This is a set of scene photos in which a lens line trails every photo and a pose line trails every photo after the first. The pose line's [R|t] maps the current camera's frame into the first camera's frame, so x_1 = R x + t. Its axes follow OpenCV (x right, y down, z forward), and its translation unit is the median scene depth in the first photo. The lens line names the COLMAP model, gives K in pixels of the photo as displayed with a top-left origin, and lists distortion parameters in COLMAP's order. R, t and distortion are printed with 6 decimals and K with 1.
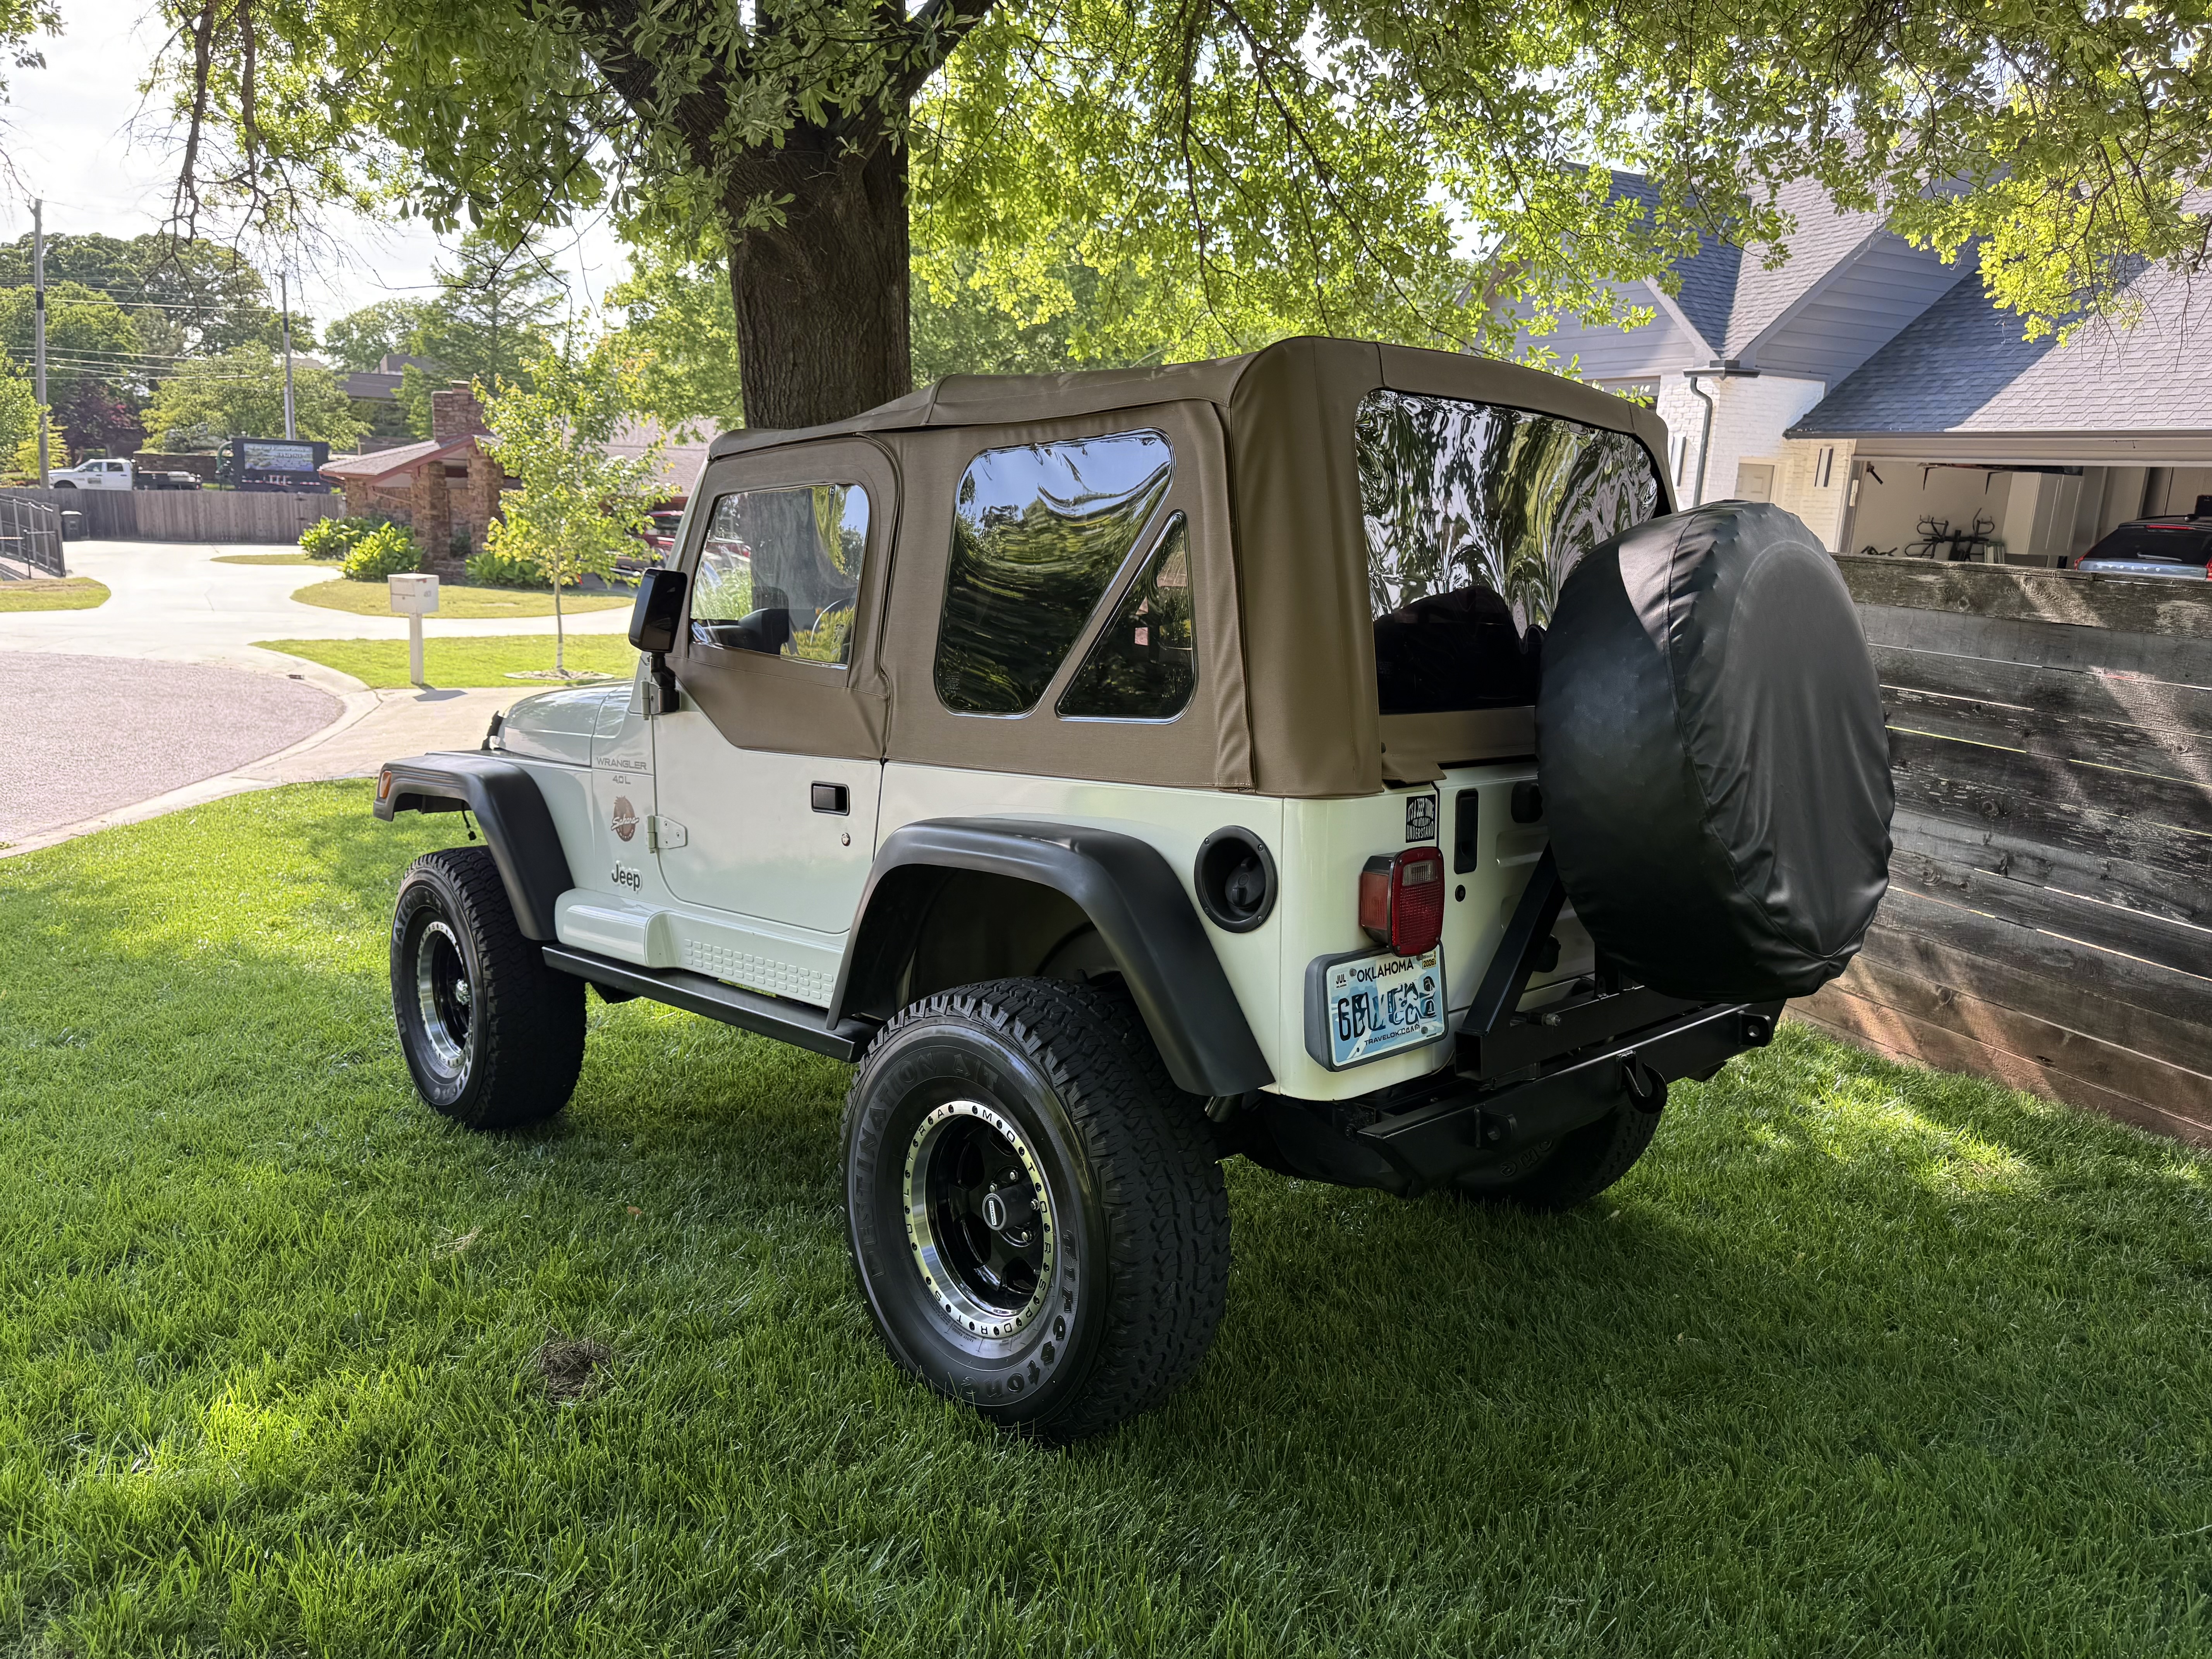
lens RADIAL K [[1721.6, 0, 1106.0], [0, 1721.6, 829.5], [0, 0, 1]] dist [0.037558, -0.001915]
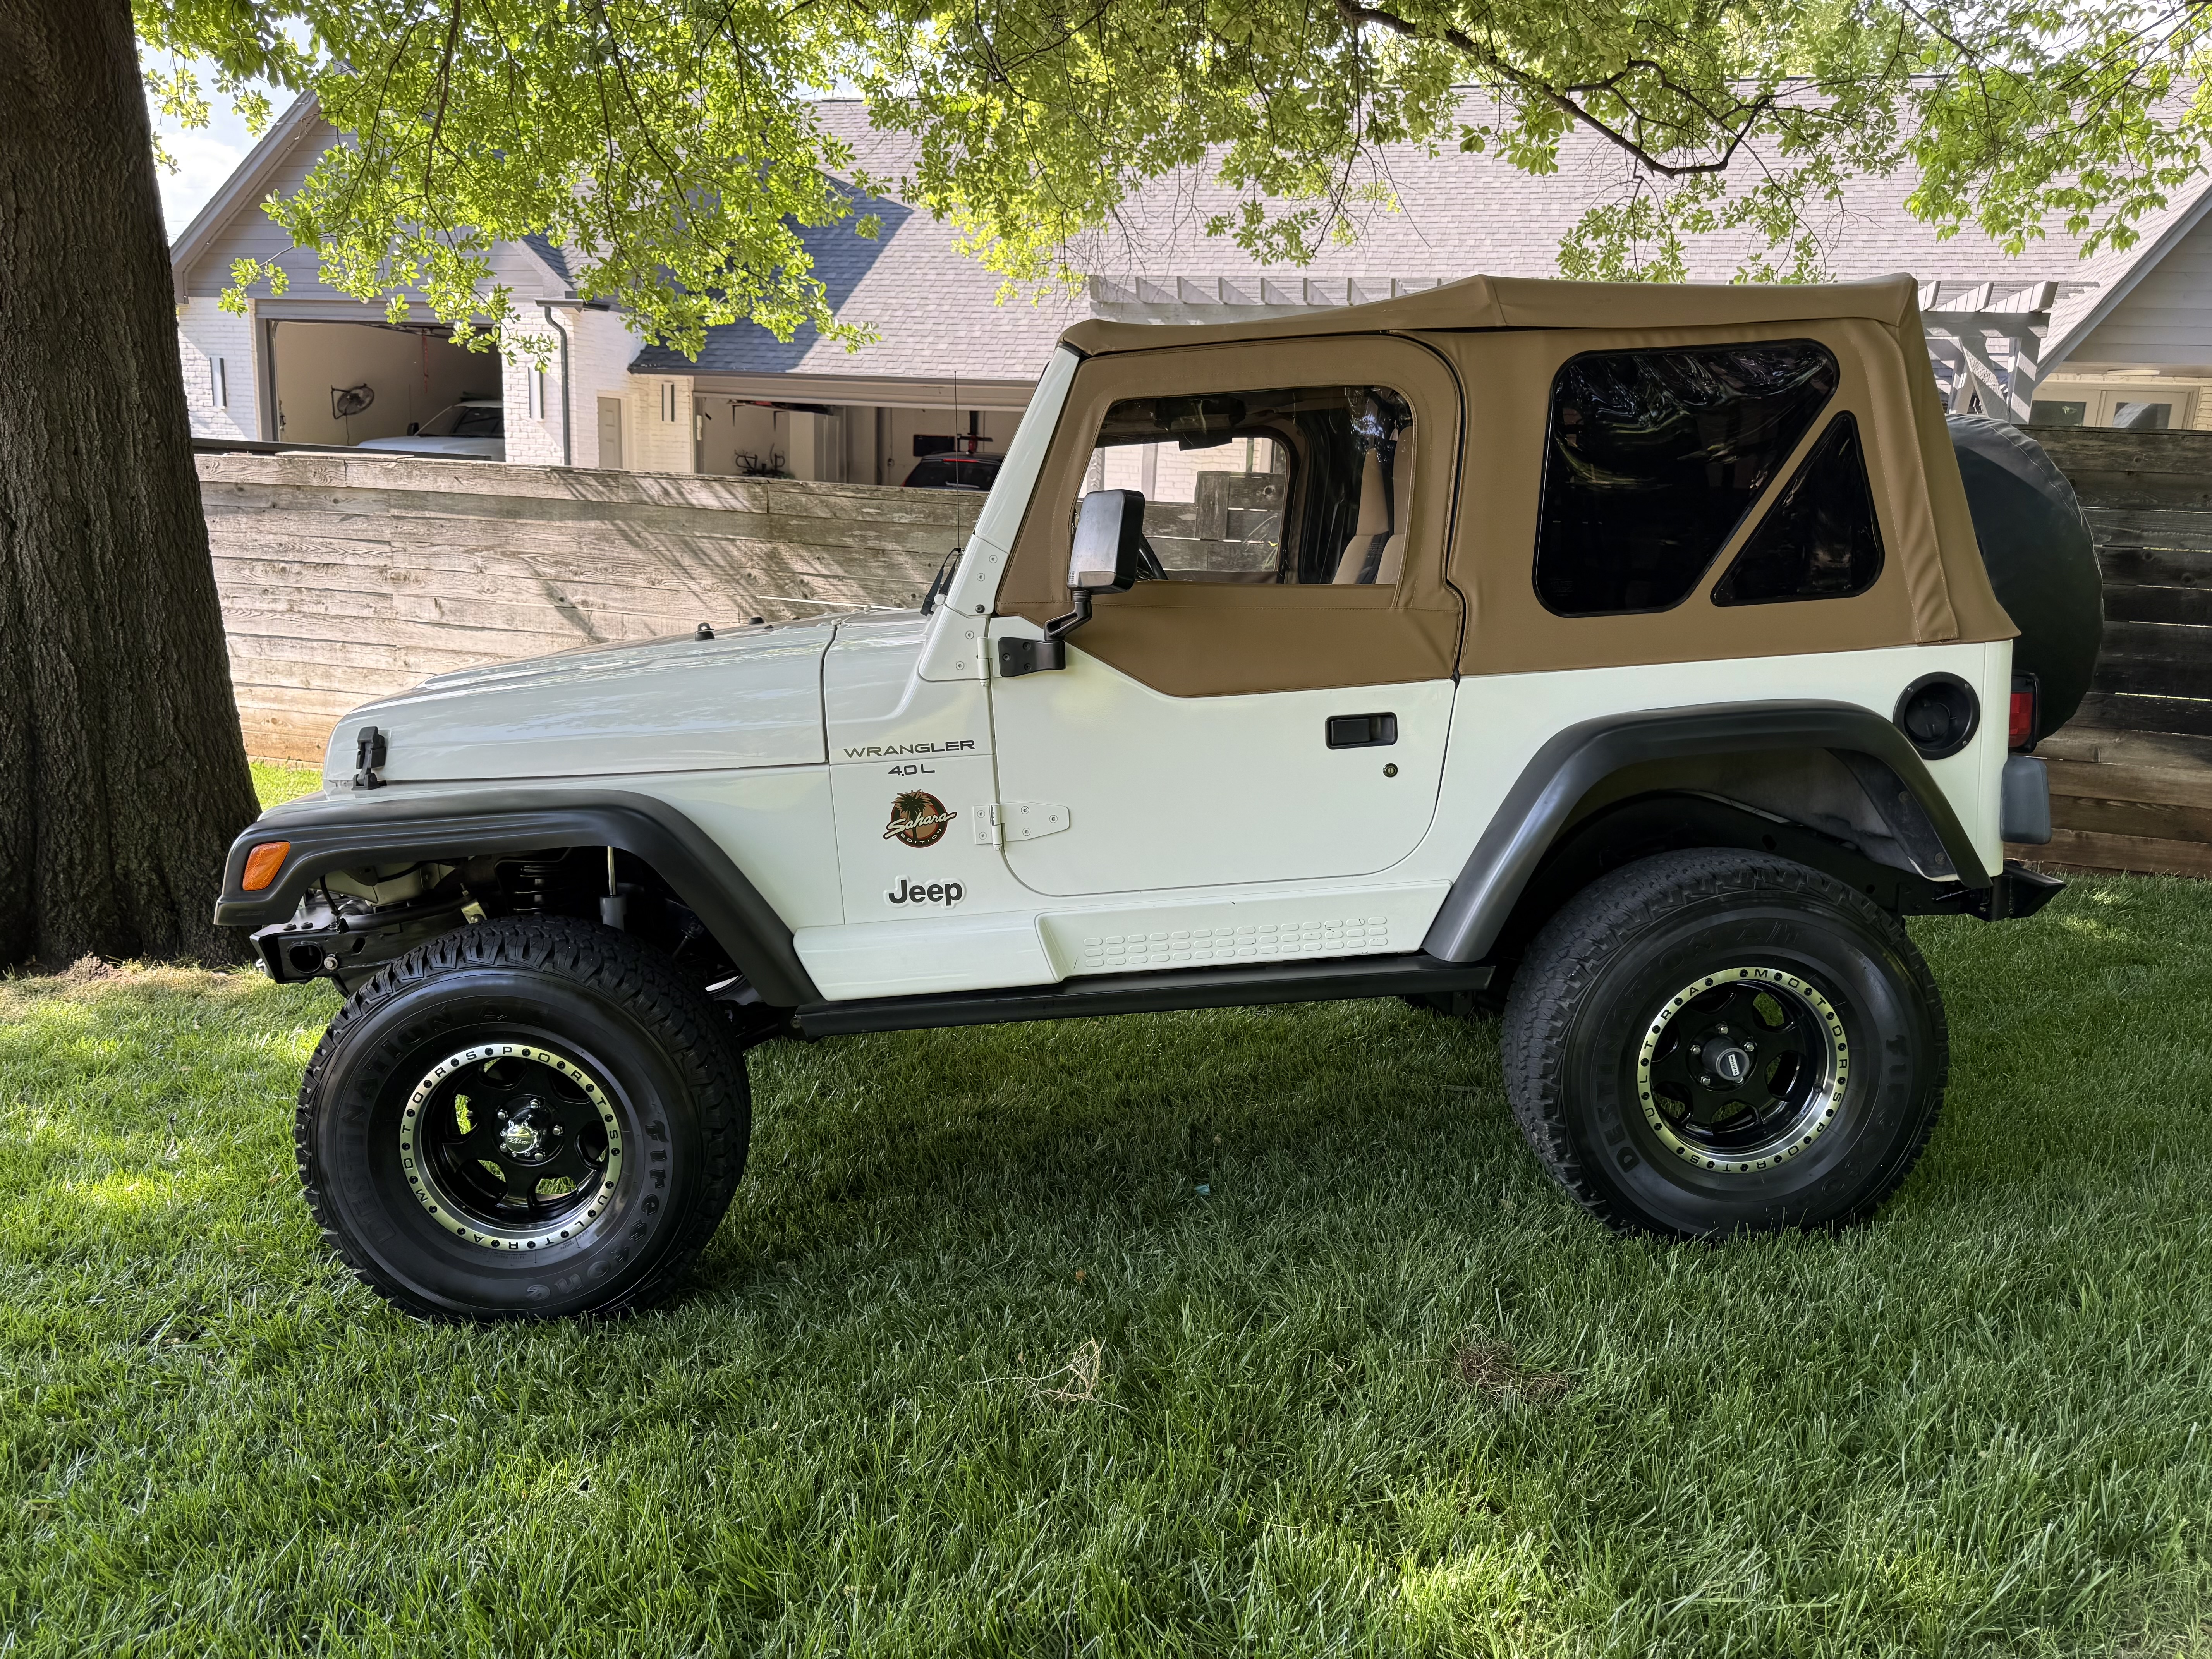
lens RADIAL K [[1721.6, 0, 1106.0], [0, 1721.6, 829.5], [0, 0, 1]] dist [0.037558, -0.001915]
pose [[0.633579, -0.171671, 0.754392, -0.133219], [0.147457, 0.983992, 0.100076, -0.010915], [-0.759496, 0.047834, 0.648751, 0.070356]]
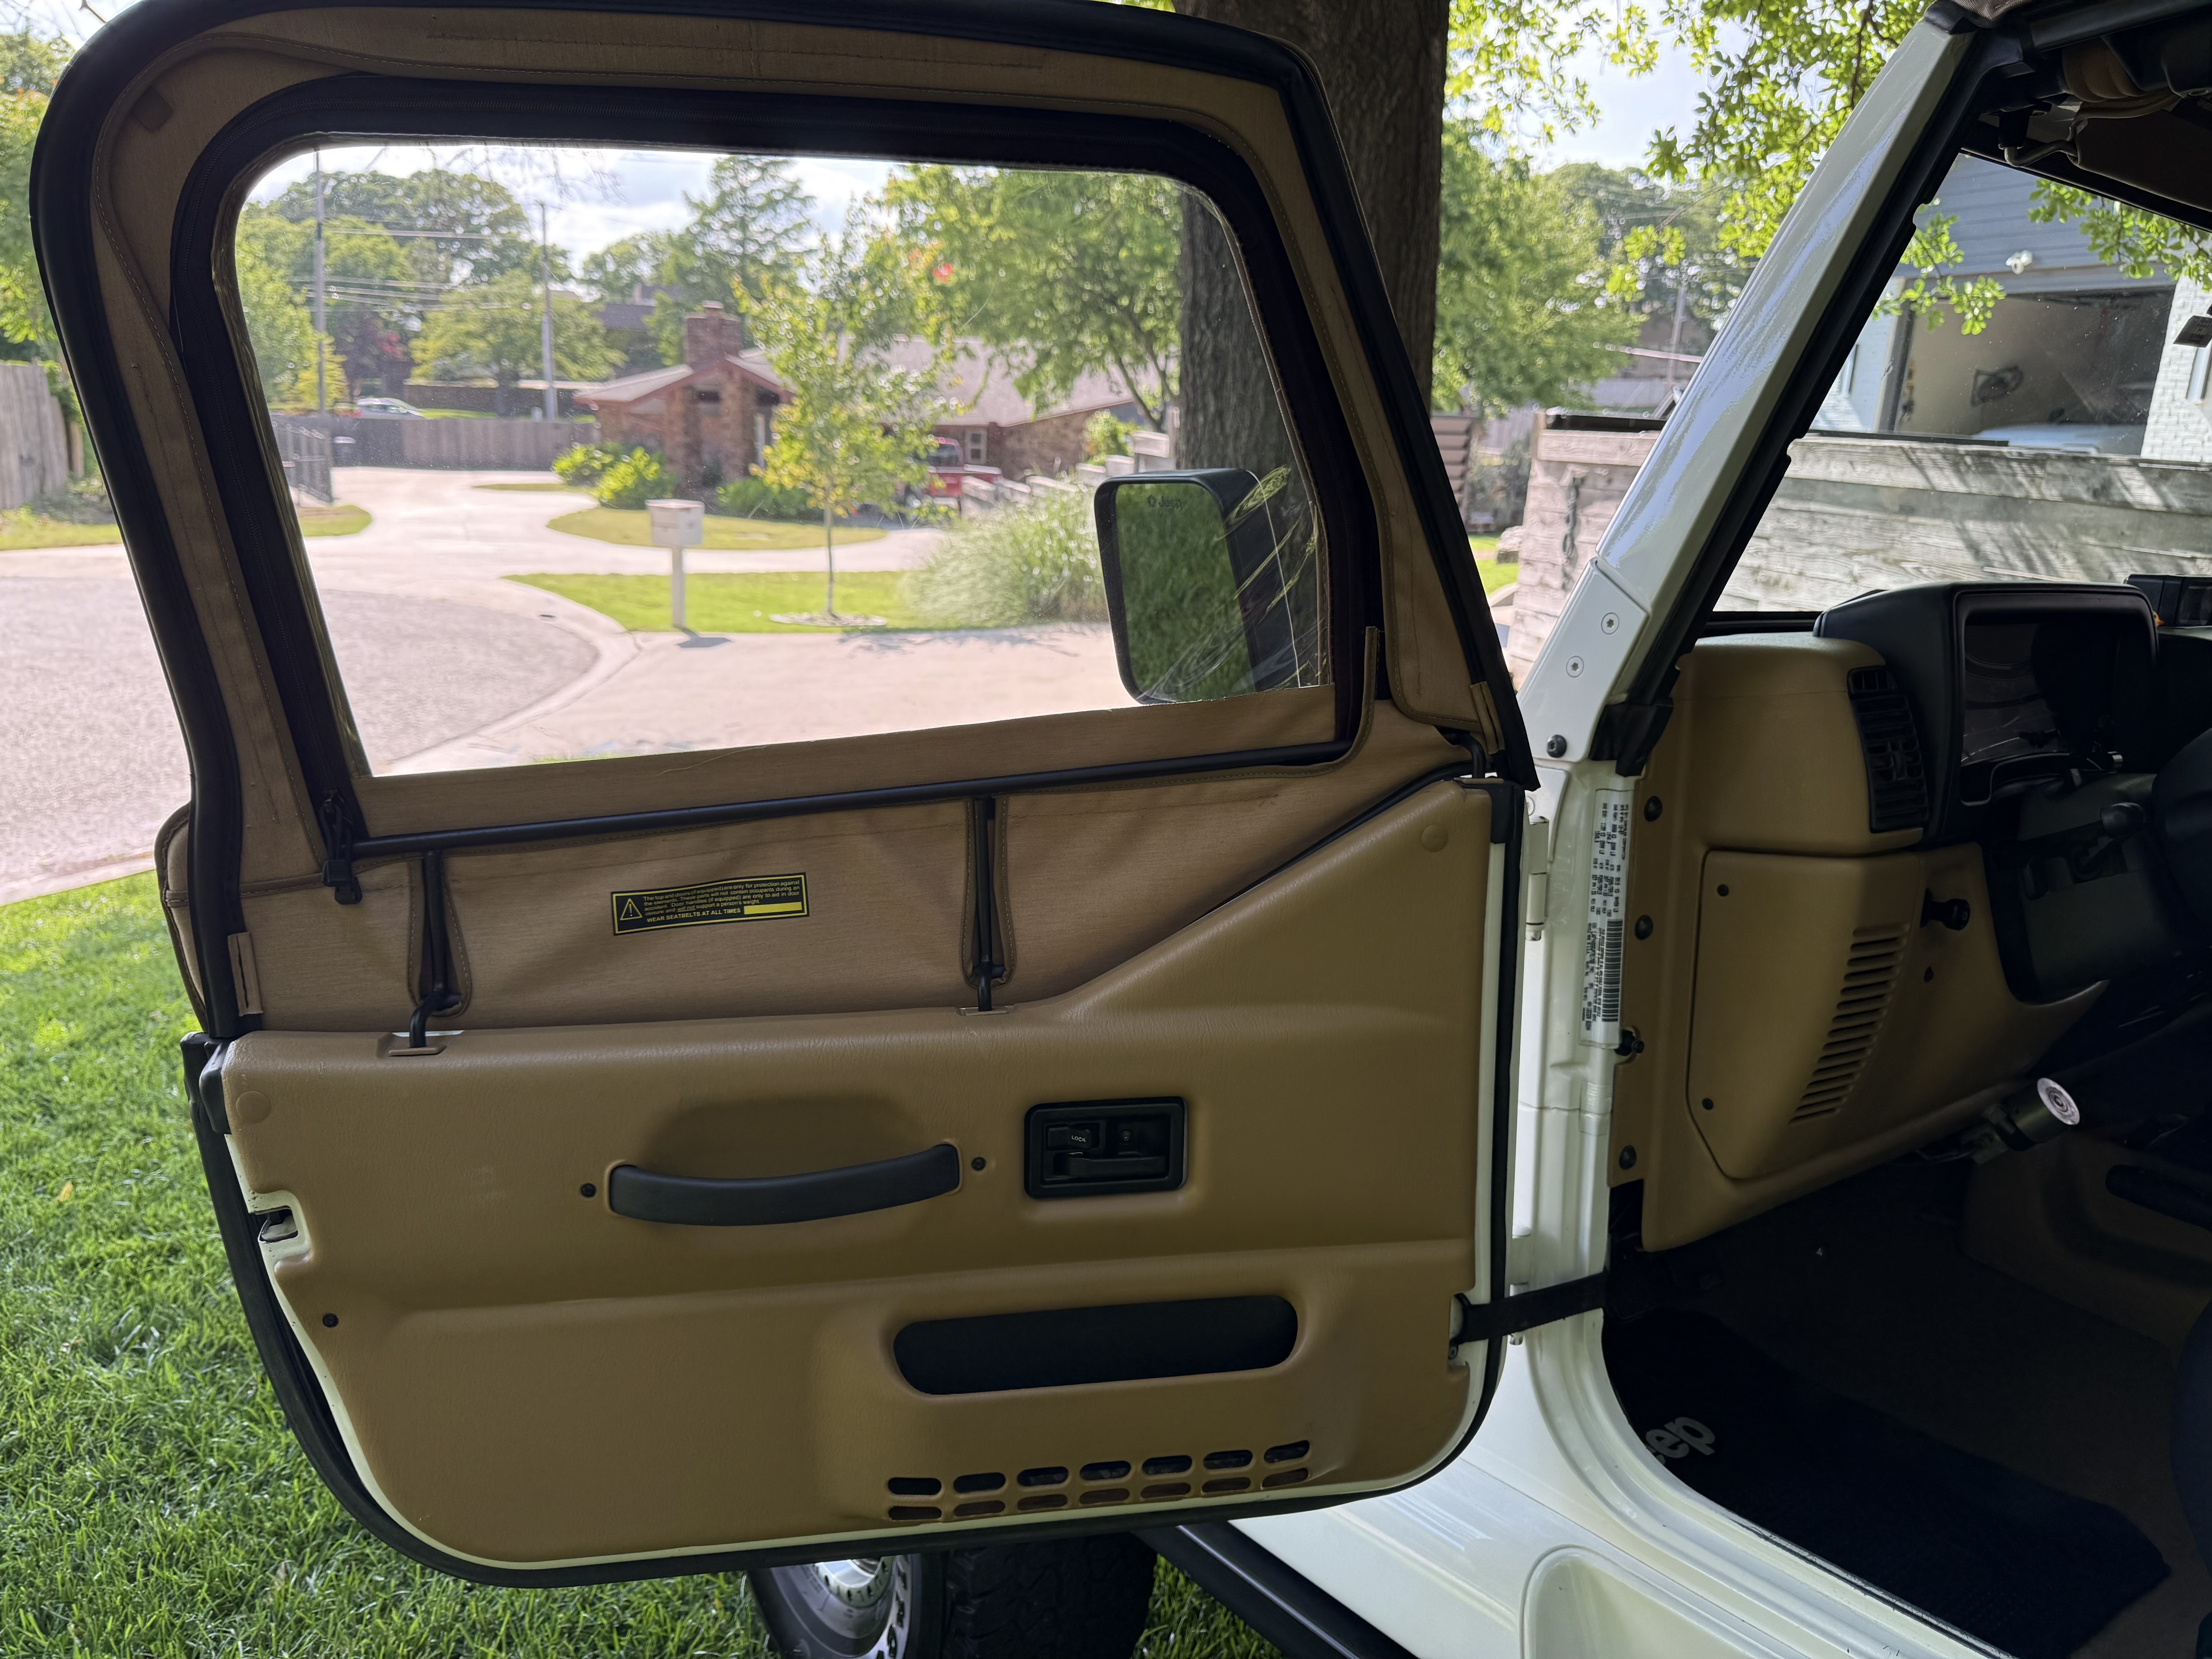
lens RADIAL K [[1595.0, 0, 1106.0], [0, 1595.0, 829.5], [0, 0, 1]] dist [0.090401, -0.171135]
pose [[0.994018, 0.028845, -0.105341, -0.049130], [-0.023458, 0.998370, 0.052028, -0.015703], [0.106670, -0.049246, 0.993074, 0.110452]]
